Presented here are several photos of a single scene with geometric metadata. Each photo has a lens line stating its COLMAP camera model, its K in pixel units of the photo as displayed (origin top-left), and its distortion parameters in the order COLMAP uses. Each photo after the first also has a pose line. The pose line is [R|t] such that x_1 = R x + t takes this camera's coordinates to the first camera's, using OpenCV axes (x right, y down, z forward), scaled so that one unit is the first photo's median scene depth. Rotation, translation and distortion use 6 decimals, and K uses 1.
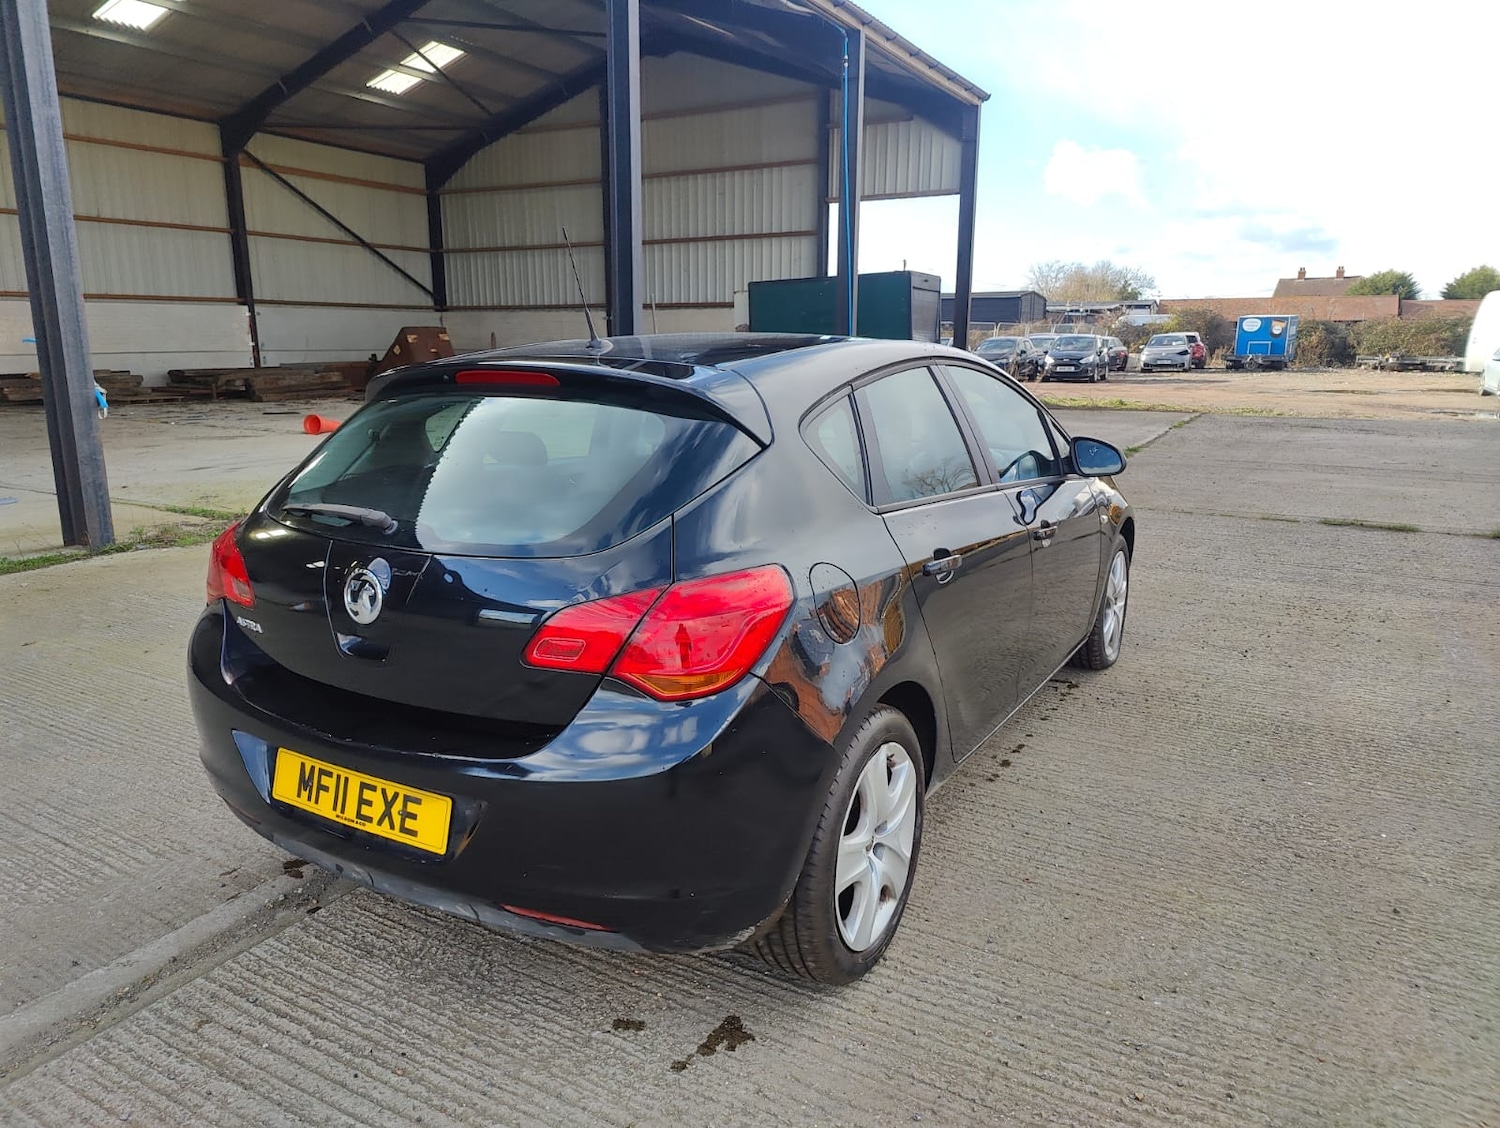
lens RADIAL K [[1043.1, 0, 743.0], [0, 1043.1, 566.8], [0, 0, 1]] dist [0.043506, -0.045187]
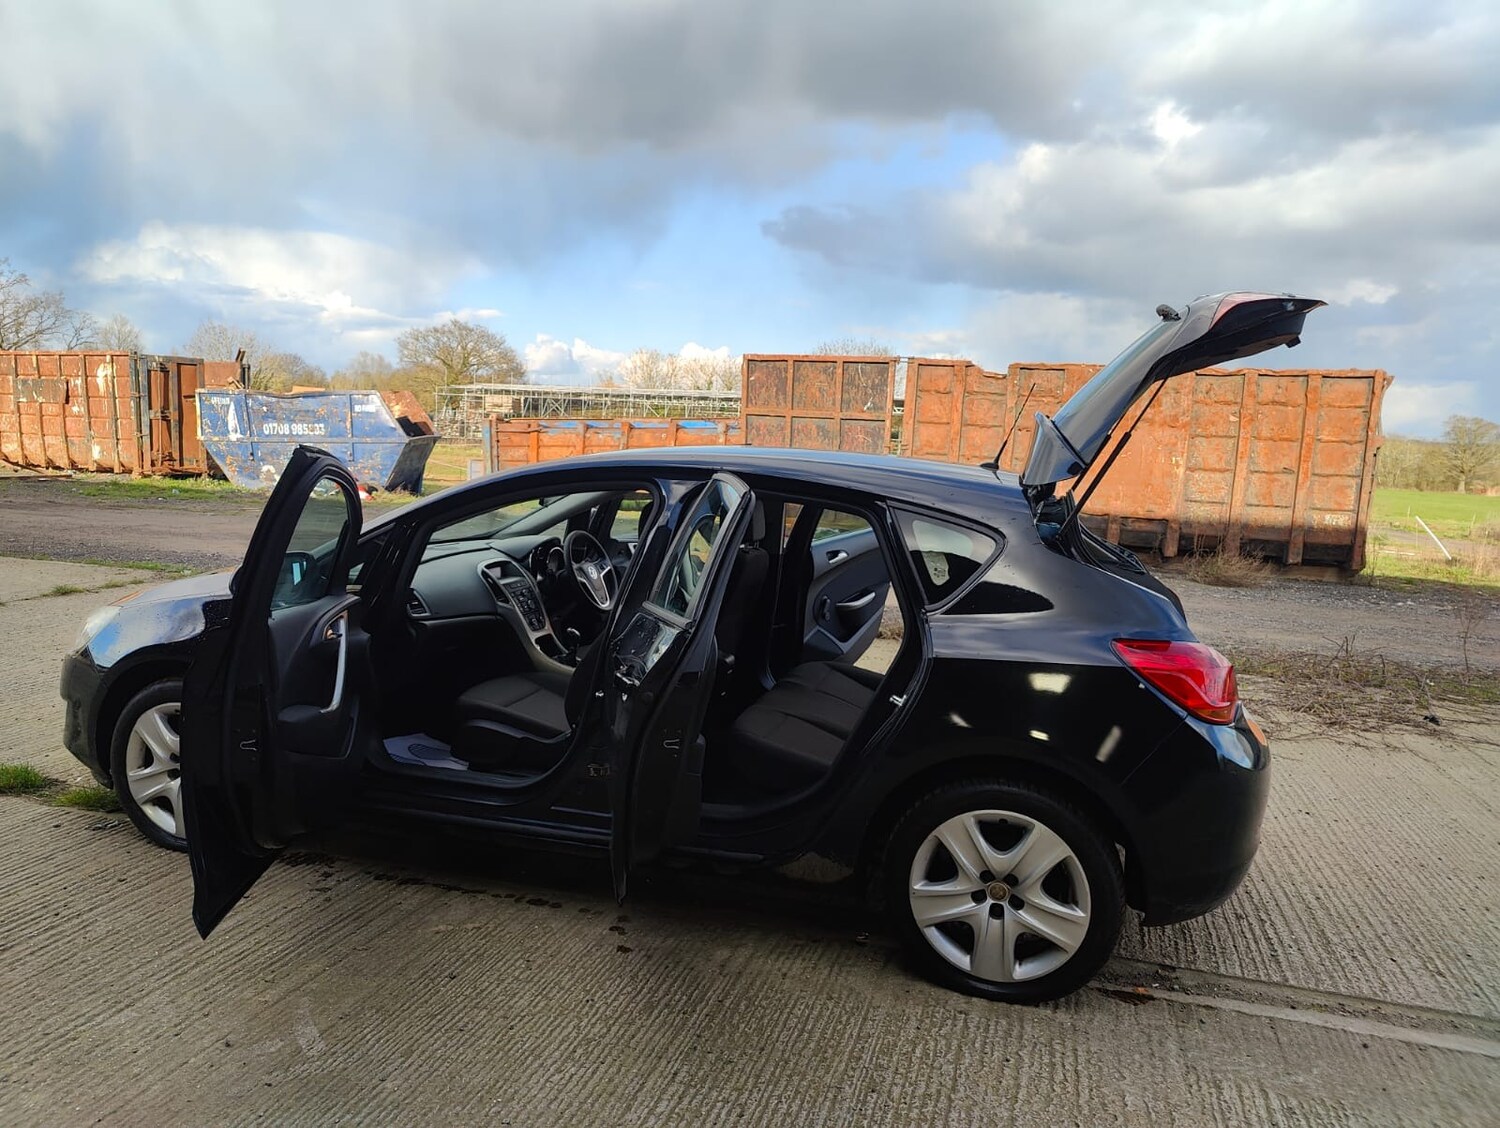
lens RADIAL K [[1043.1, 0, 743.5], [0, 1043.1, 560.1], [0, 0, 1]] dist [0.043506, -0.045187]
pose [[-0.237443, -0.135743, 0.961870, -0.565143], [0.169324, 0.969246, 0.178583, -0.162435], [-0.956530, 0.205271, -0.207156, 0.671129]]
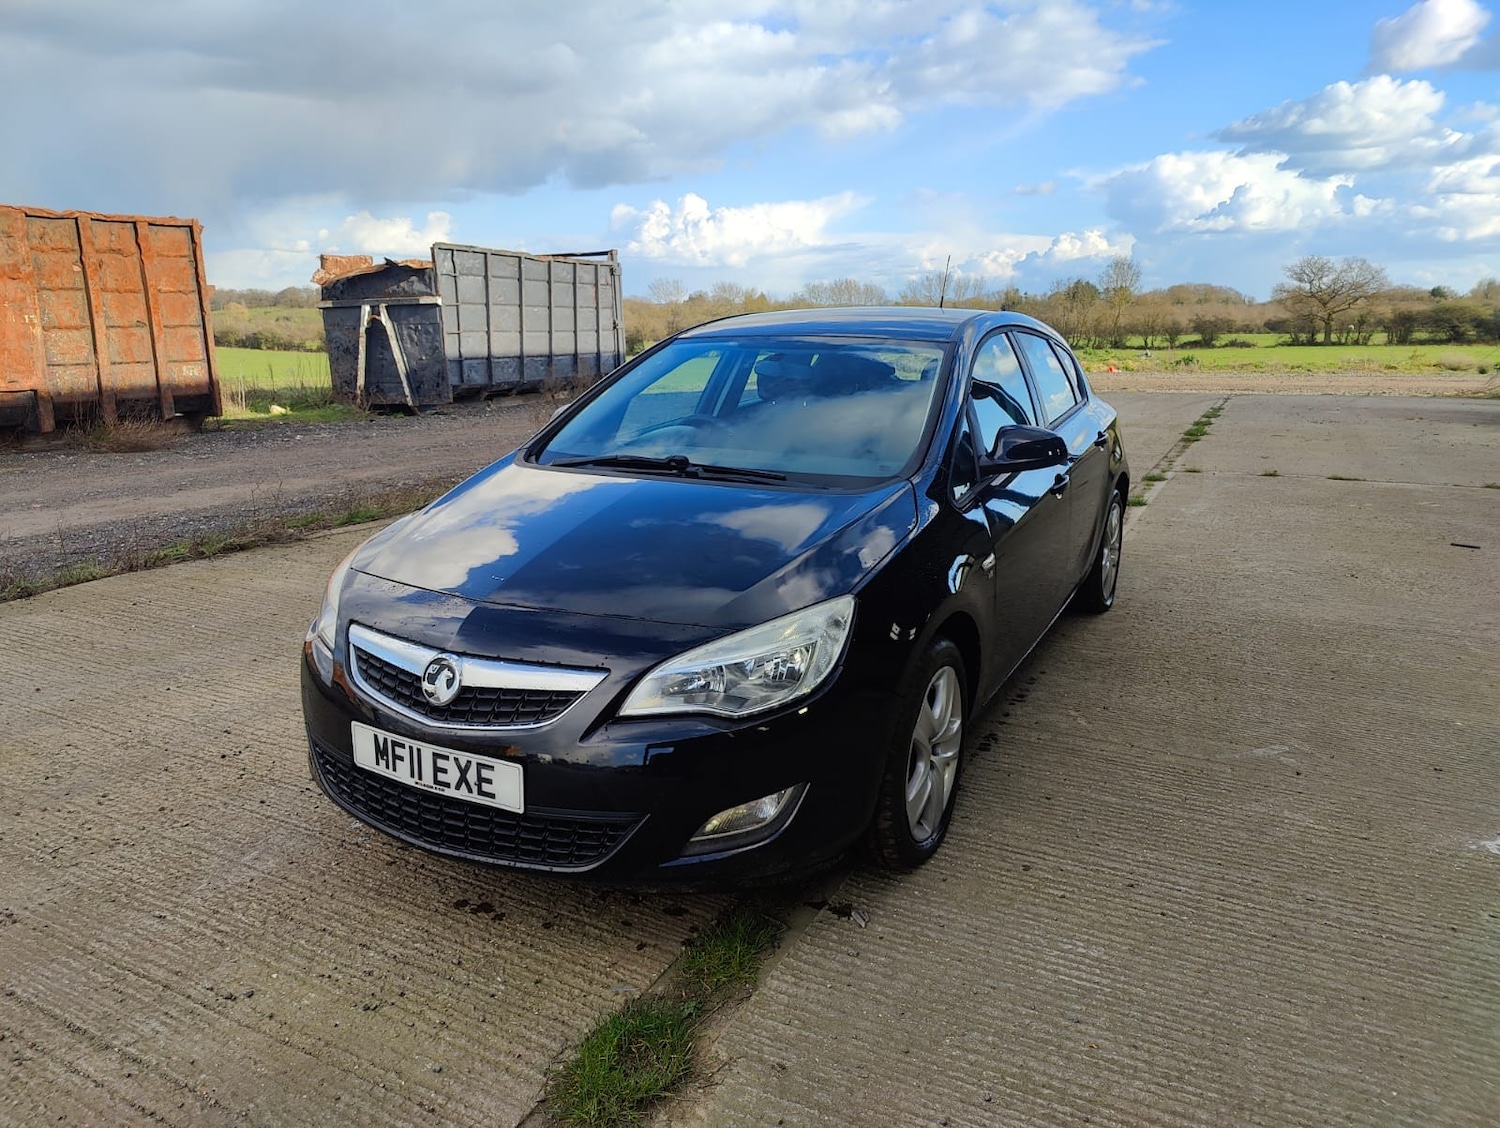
lens RADIAL K [[1043.1, 0, 743.4], [0, 1043.1, 568.2], [0, 0, 1]] dist [0.043506, -0.045187]
pose [[-0.999312, 0.003686, -0.036907, 0.118523], [-0.013080, 0.896094, 0.443672, -0.268321], [0.034708, 0.443849, -0.895429, 1.215983]]
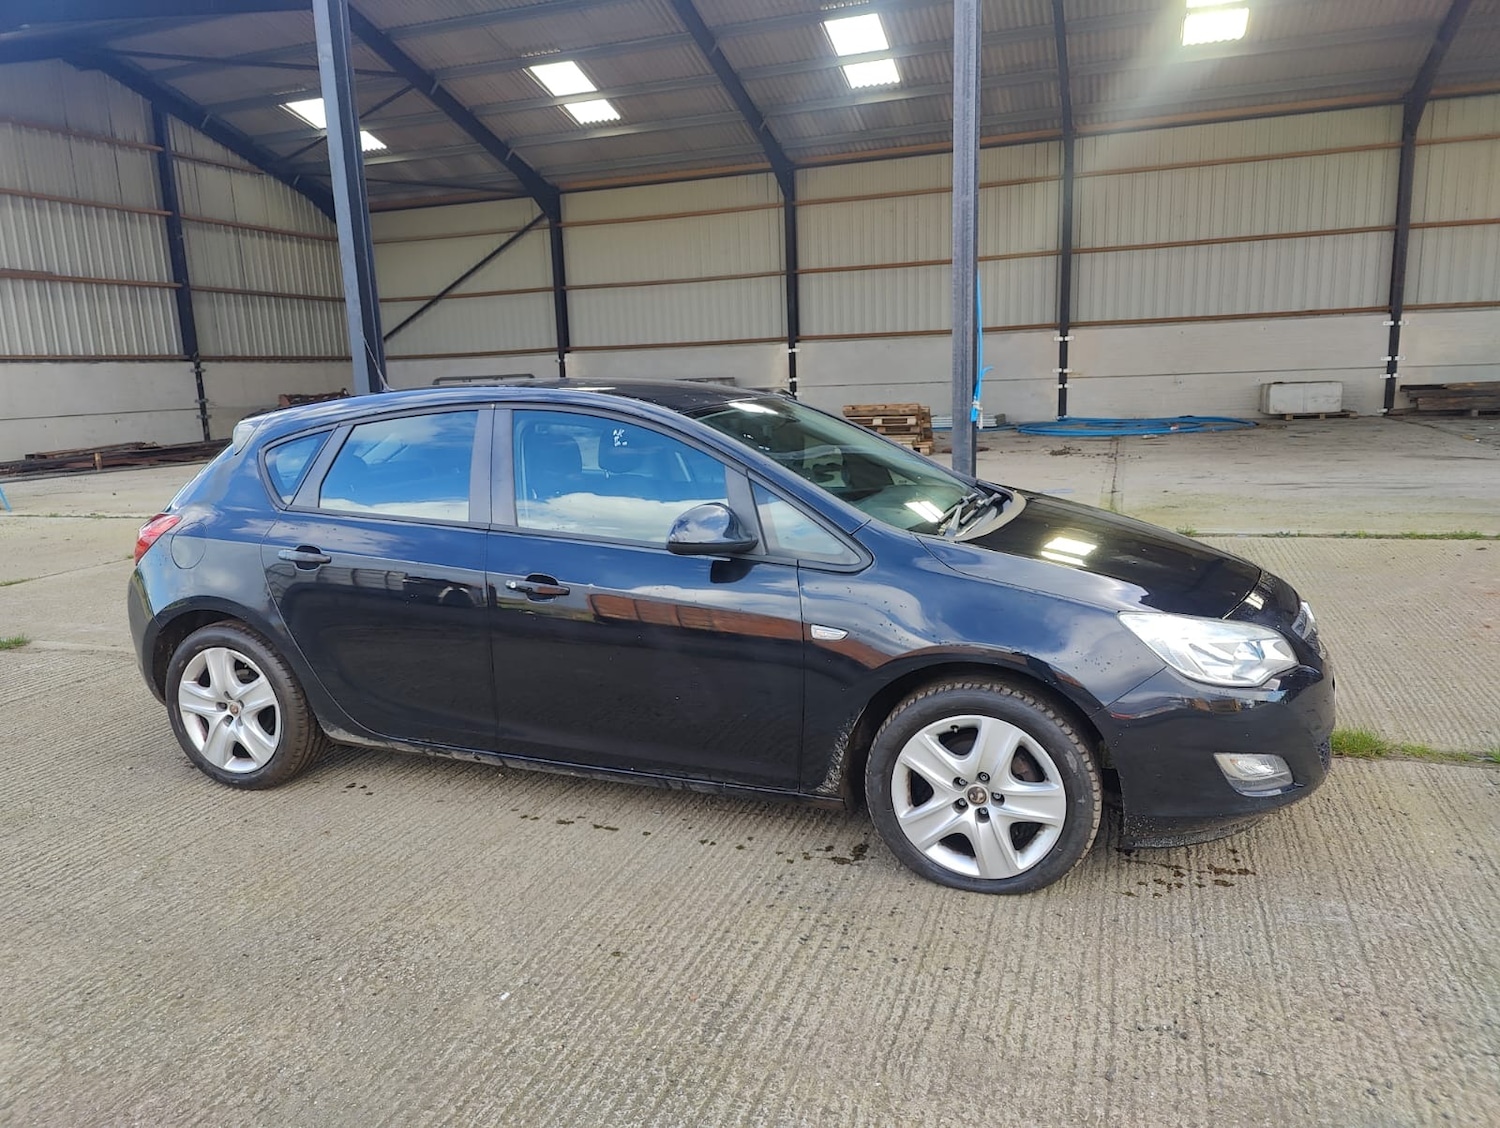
lens RADIAL K [[1043.1, 0, 745.6], [0, 1043.1, 582.8], [0, 0, 1]] dist [0.043506, -0.045187]
pose [[0.165583, 0.188408, -0.968031, 0.657829], [-0.177878, 0.971188, 0.158596, -0.117002], [0.970021, 0.145931, 0.194326, 0.531071]]
